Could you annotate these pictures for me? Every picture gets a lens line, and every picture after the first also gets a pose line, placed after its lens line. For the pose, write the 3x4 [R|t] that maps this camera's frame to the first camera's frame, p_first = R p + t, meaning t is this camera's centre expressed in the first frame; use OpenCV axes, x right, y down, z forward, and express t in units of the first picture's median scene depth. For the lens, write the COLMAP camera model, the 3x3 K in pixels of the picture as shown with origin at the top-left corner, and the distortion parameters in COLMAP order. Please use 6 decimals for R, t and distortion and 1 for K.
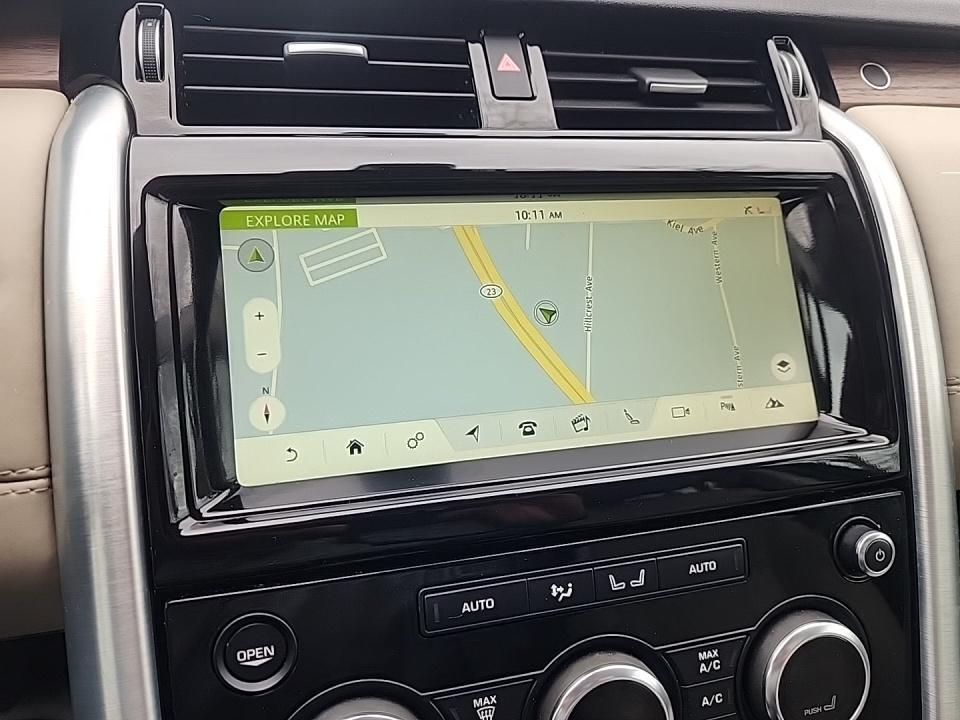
lens RADIAL K [[646.9, 0, 473.6], [0, 646.9, 356.3], [0, 0, 1]] dist [0.036489, -0.004391]
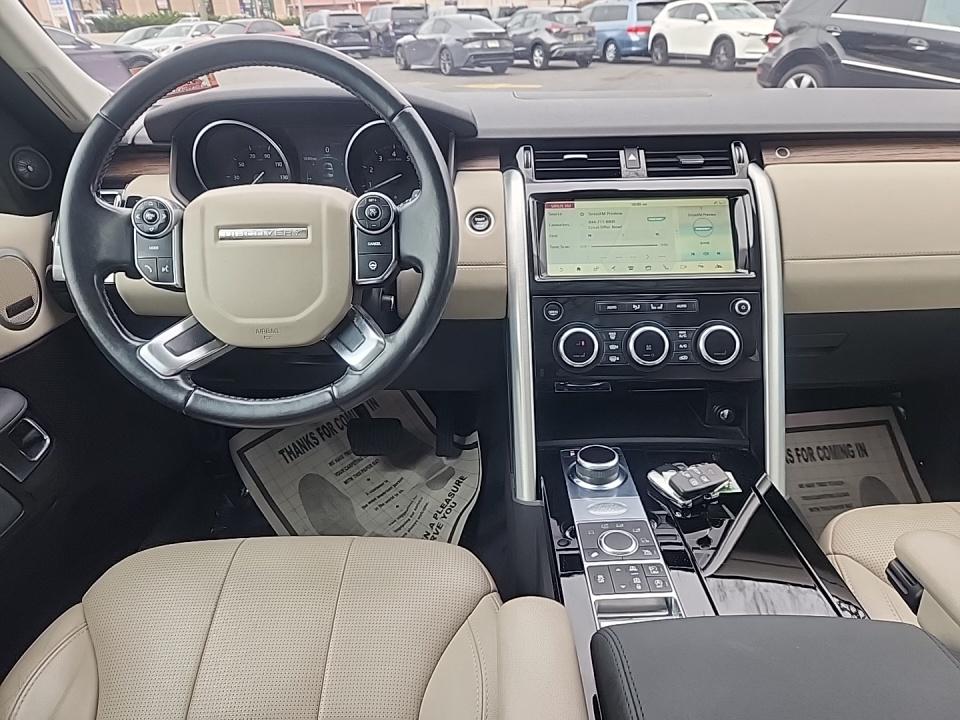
lens RADIAL K [[646.9, 0, 481.4], [0, 646.9, 354.2], [0, 0, 1]] dist [0.036489, -0.004391]
pose [[0.967240, 0.044357, -0.249959, 0.191564], [-0.059284, 0.996859, -0.052506, 0.767112], [0.246845, 0.065605, 0.966832, -2.333584]]
